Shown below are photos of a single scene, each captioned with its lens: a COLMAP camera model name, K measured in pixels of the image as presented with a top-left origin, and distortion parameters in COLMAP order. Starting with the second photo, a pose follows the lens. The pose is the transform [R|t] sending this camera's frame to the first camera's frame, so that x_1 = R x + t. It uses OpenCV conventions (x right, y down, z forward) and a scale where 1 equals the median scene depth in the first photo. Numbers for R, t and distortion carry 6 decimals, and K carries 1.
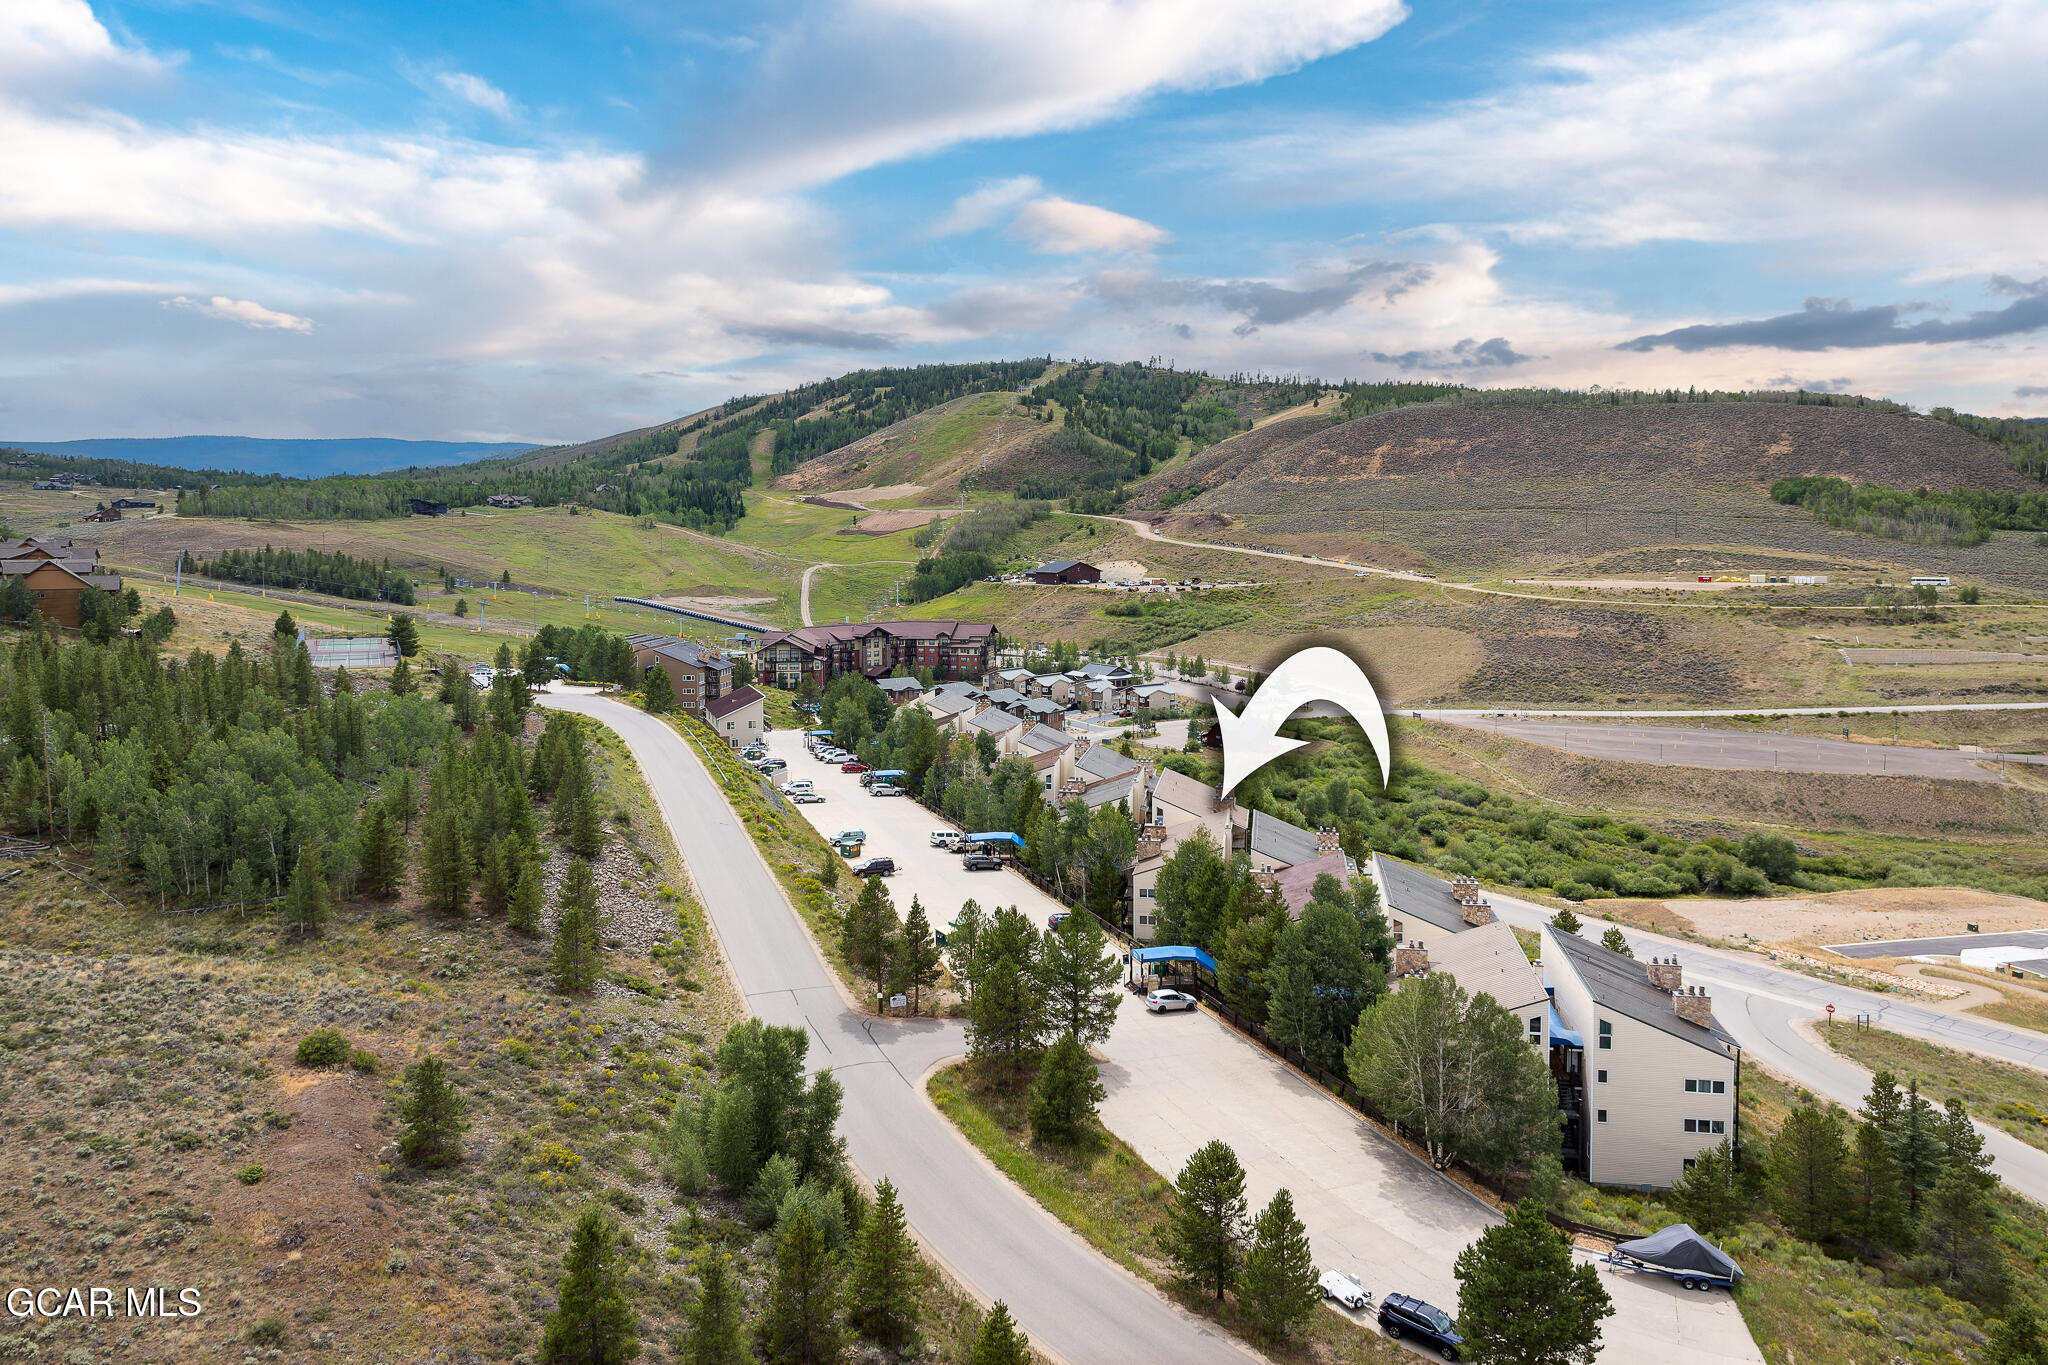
lens RADIAL K [[1370.7, 0, 1020.8], [0, 1370.7, 678.6], [0, 0, 1]] dist [0.008187, 0.001370]
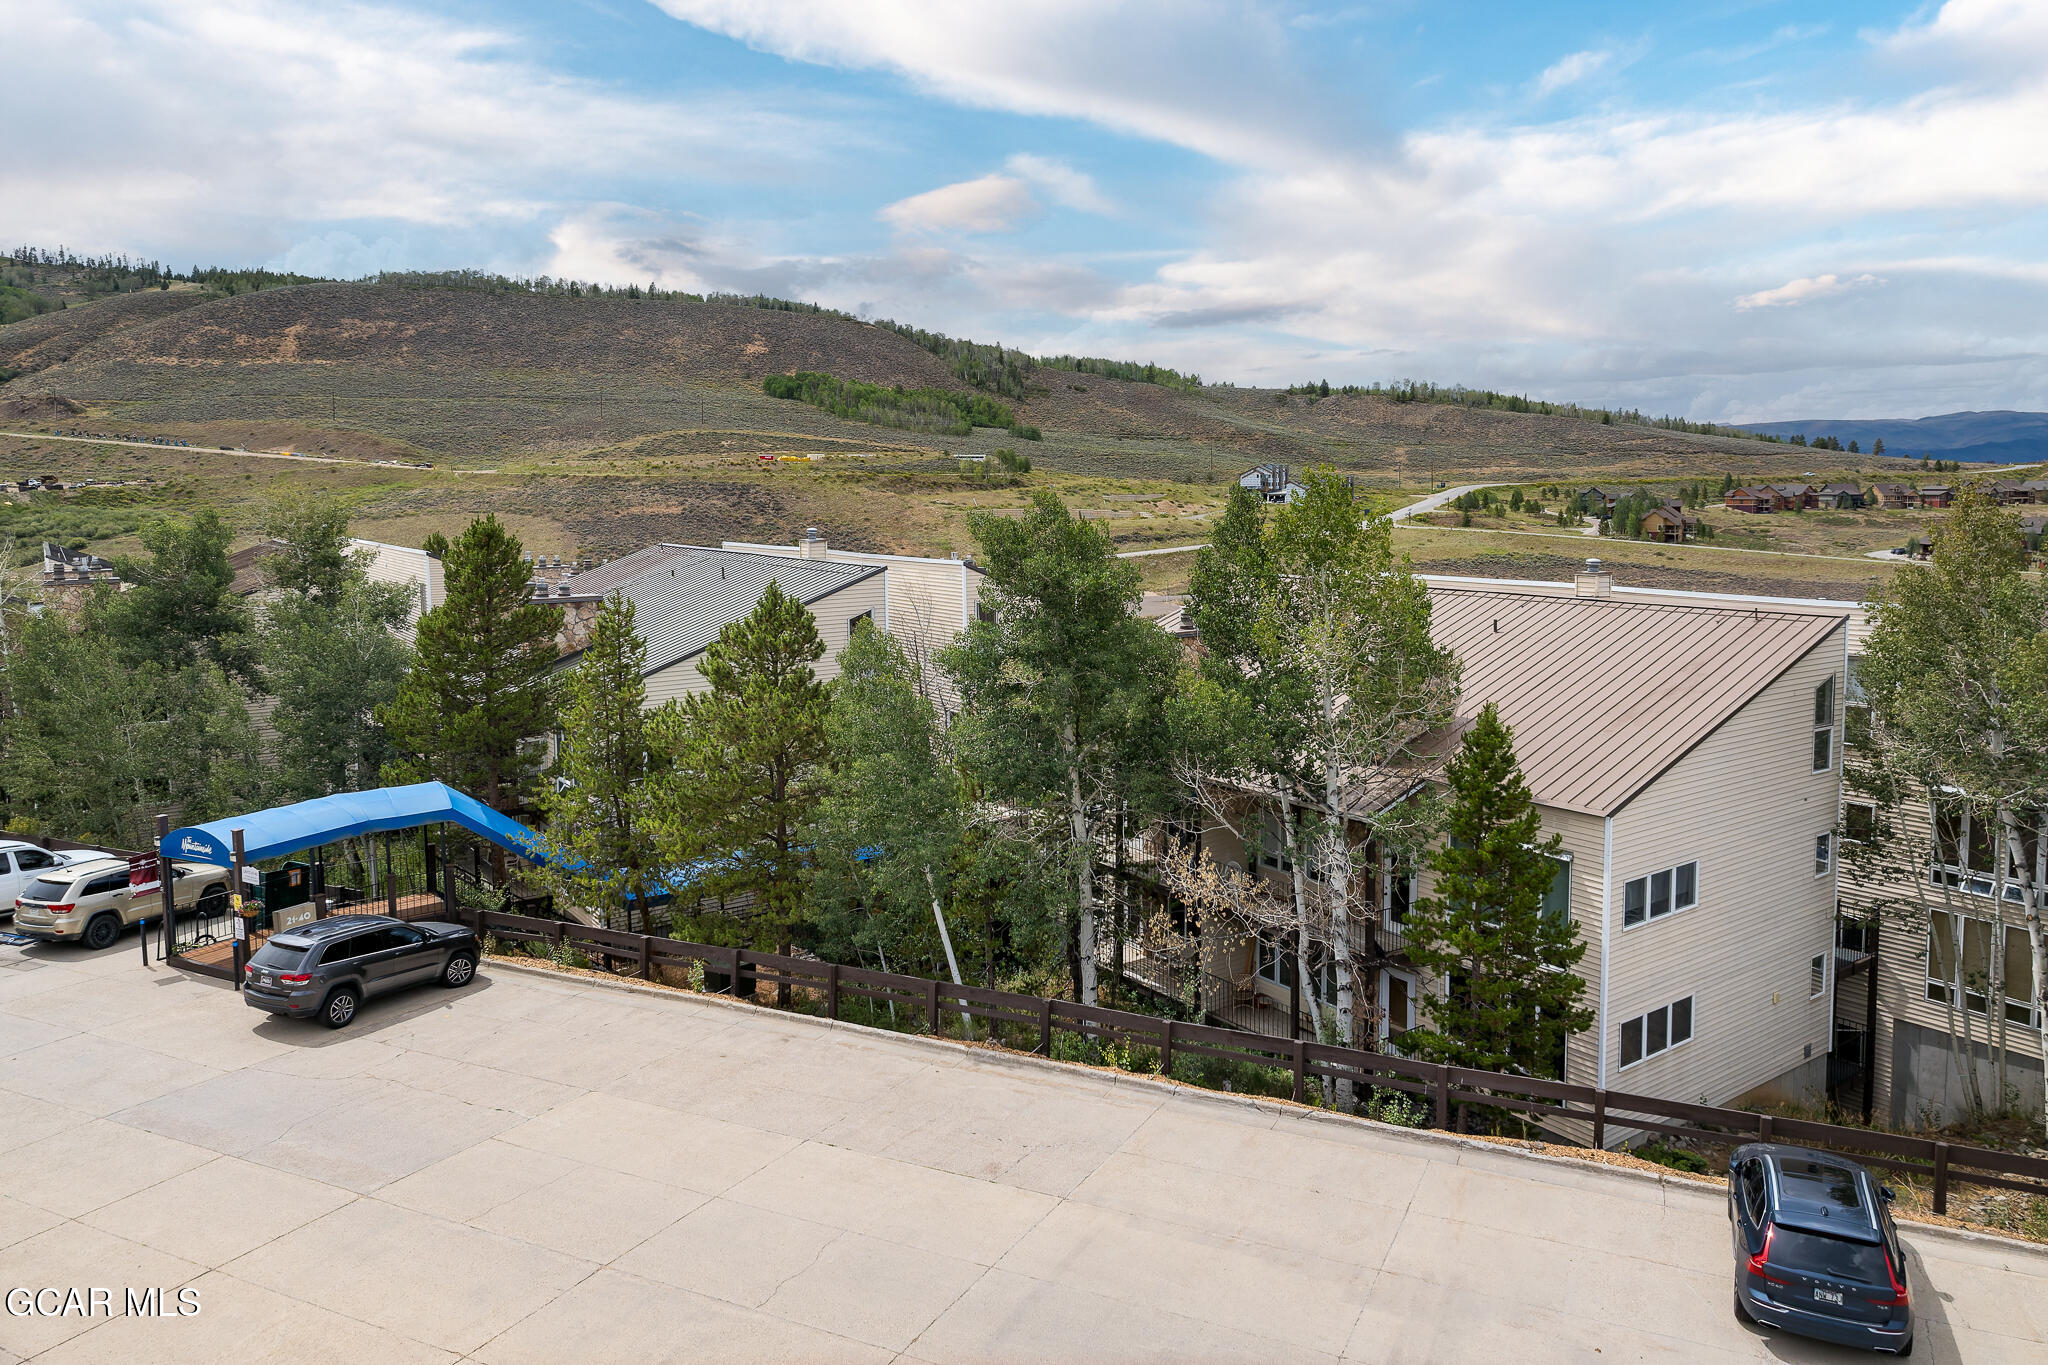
lens RADIAL K [[1370.7, 0, 1025.3], [0, 1370.7, 666.7], [0, 0, 1]] dist [0.008187, 0.001370]
pose [[0.706608, -0.089141, 0.701968, -0.018564], [0.071980, 0.995942, 0.054017, 0.019209], [-0.703935, 0.012359, 0.710157, 0.168288]]
